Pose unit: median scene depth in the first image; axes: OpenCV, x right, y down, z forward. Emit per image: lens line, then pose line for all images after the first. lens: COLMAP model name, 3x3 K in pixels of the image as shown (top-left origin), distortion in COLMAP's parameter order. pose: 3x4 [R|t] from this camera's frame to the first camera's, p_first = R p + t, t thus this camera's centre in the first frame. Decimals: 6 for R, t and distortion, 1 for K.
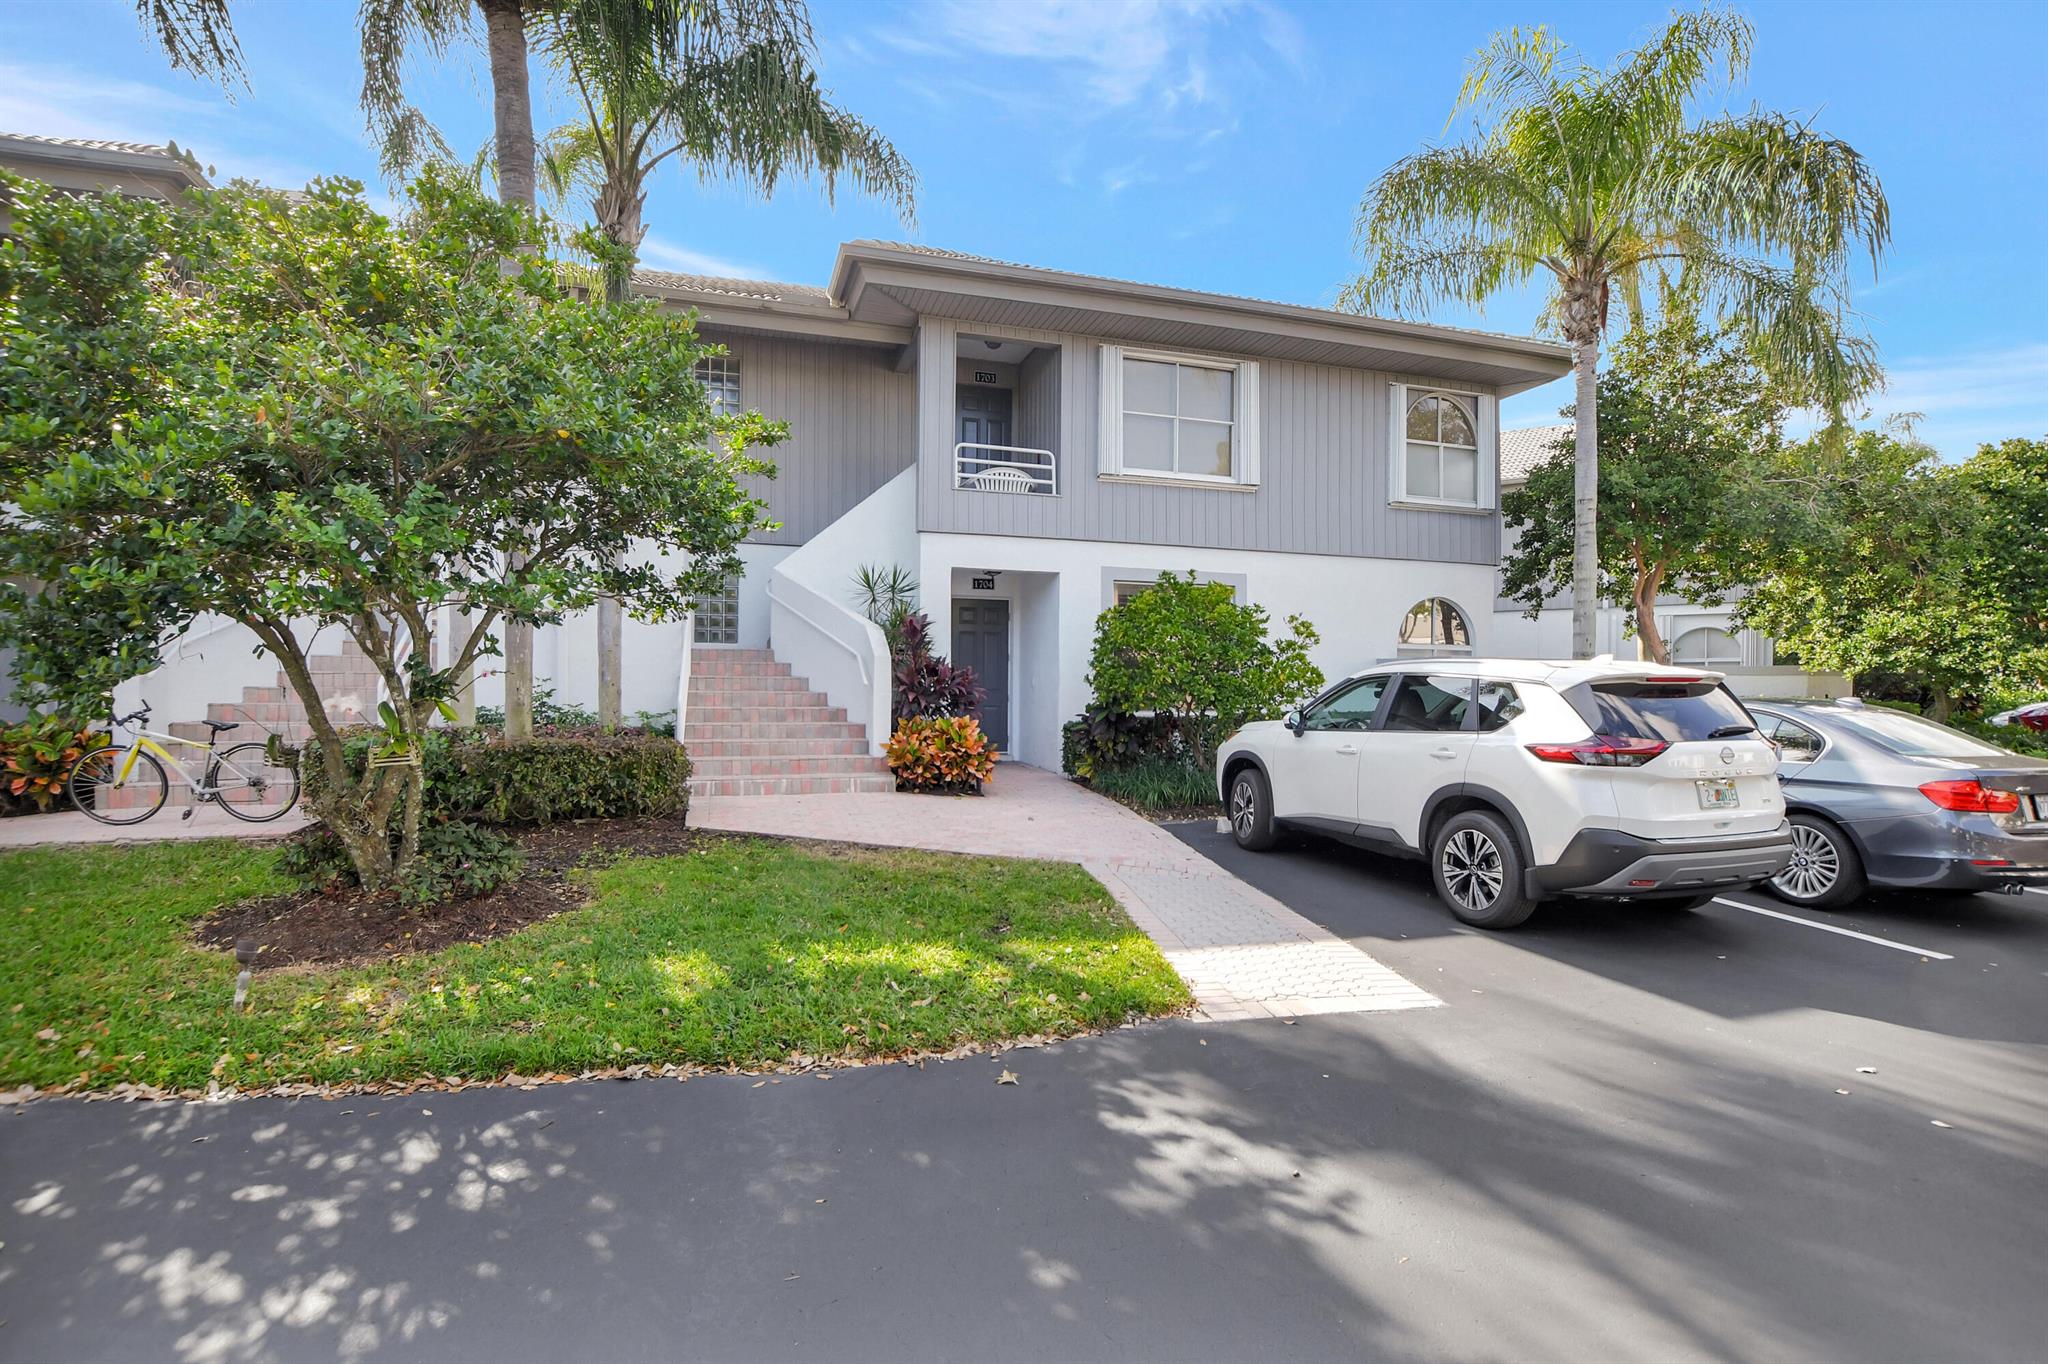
lens RADIAL K [[923.9, 0, 994.6], [0, 923.9, 670.6], [0, 0, 1]] dist [-0.032606, 0.001992]
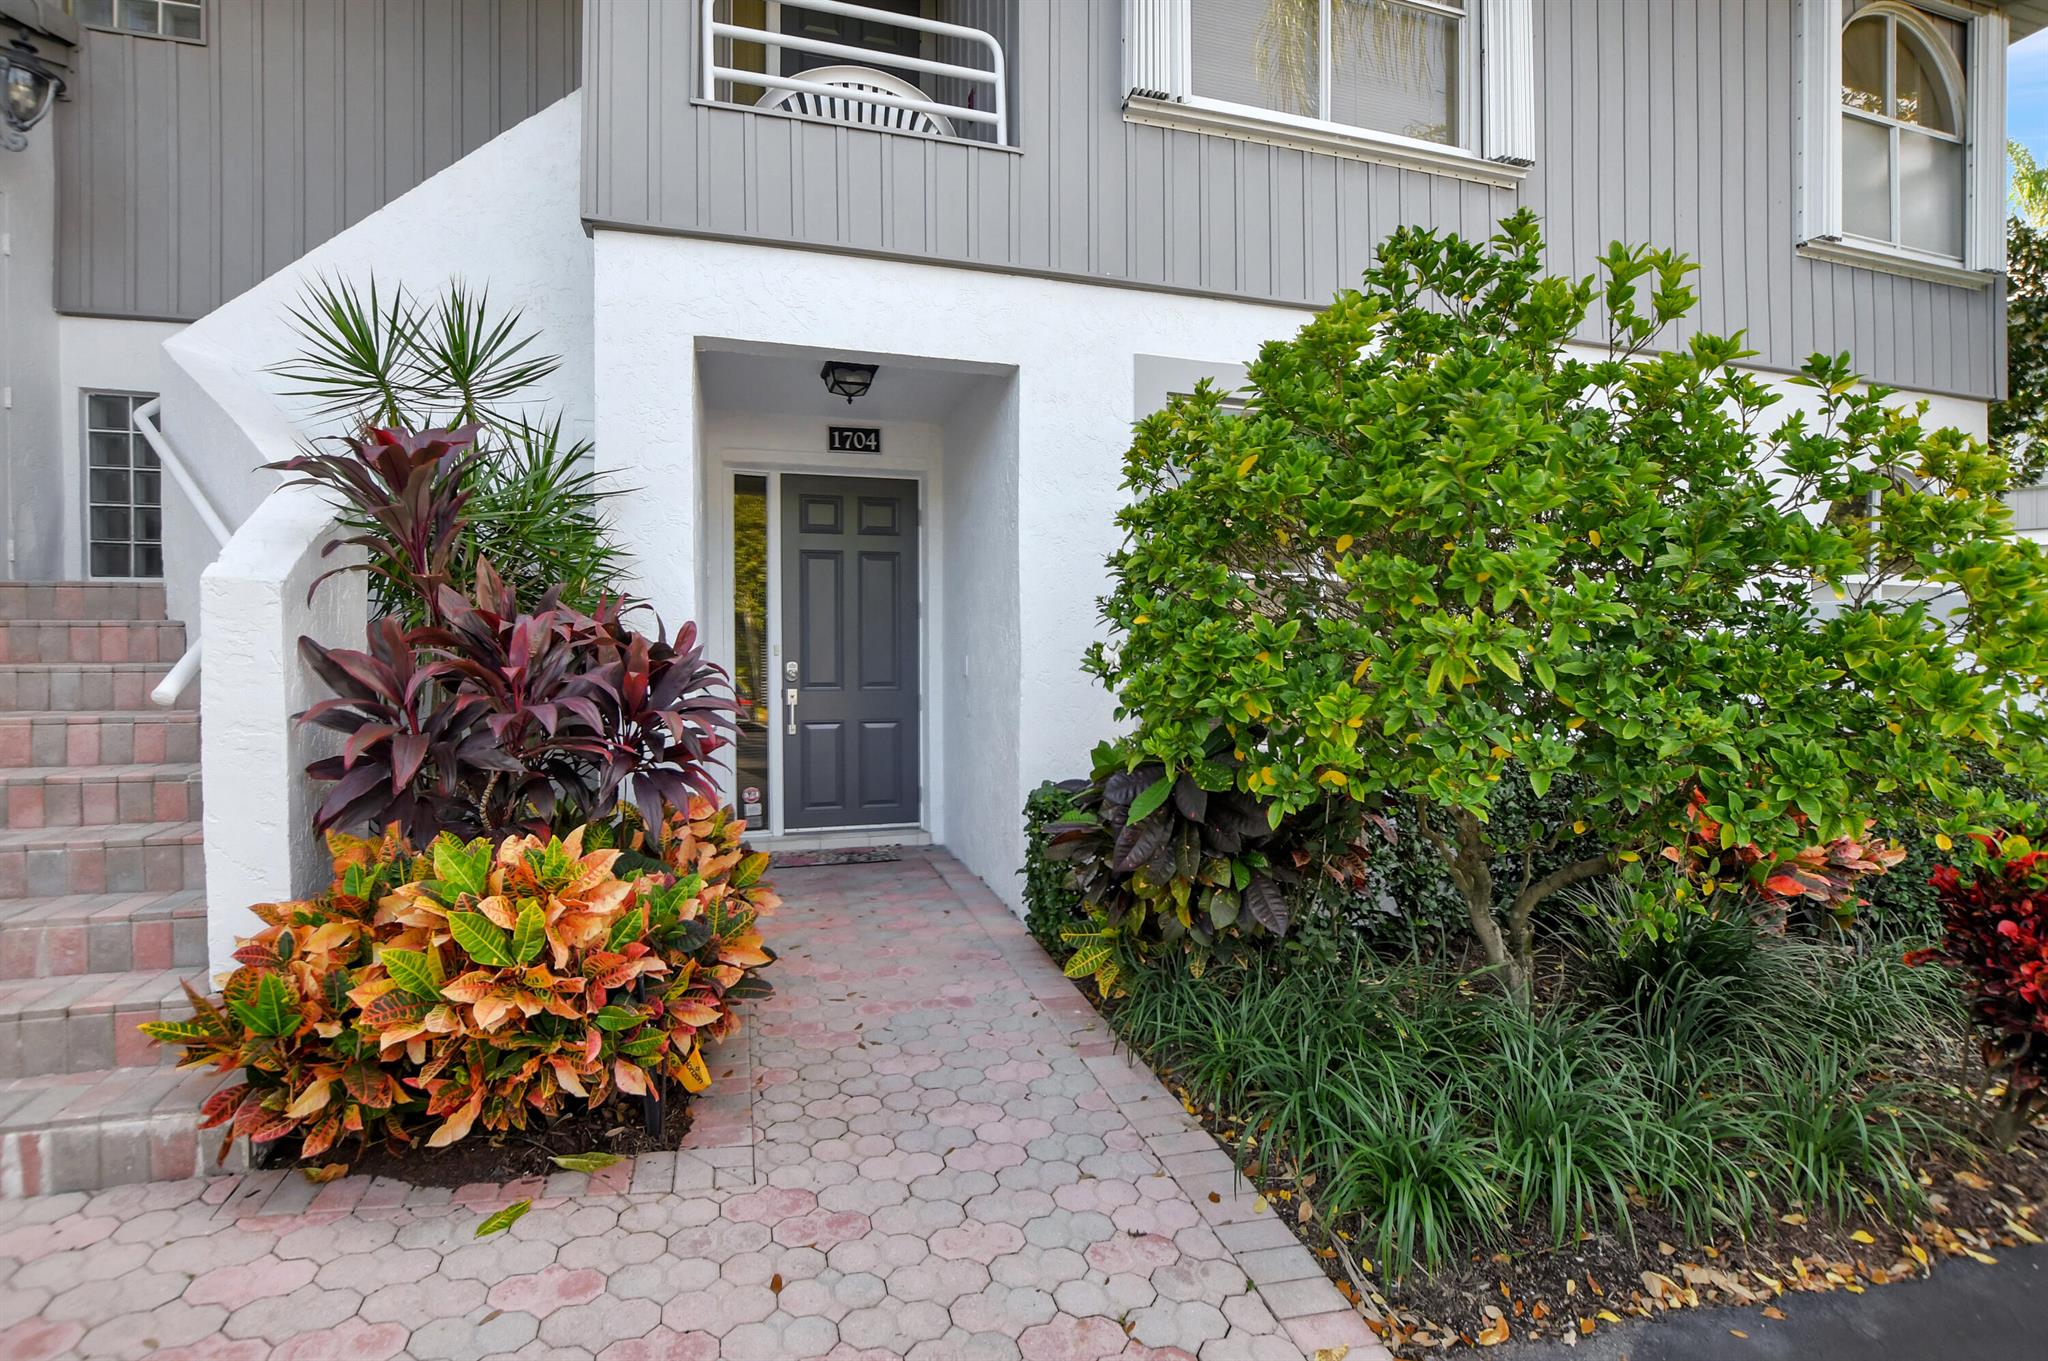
lens RADIAL K [[923.9, 0, 994.6], [0, 923.9, 669.1], [0, 0, 1]] dist [-0.032606, 0.001992]
pose [[0.999768, -0.011407, -0.018244, 0.066306], [0.011838, 0.999650, 0.023650, 0.003922], [0.017968, -0.023861, 0.999554, 0.638847]]
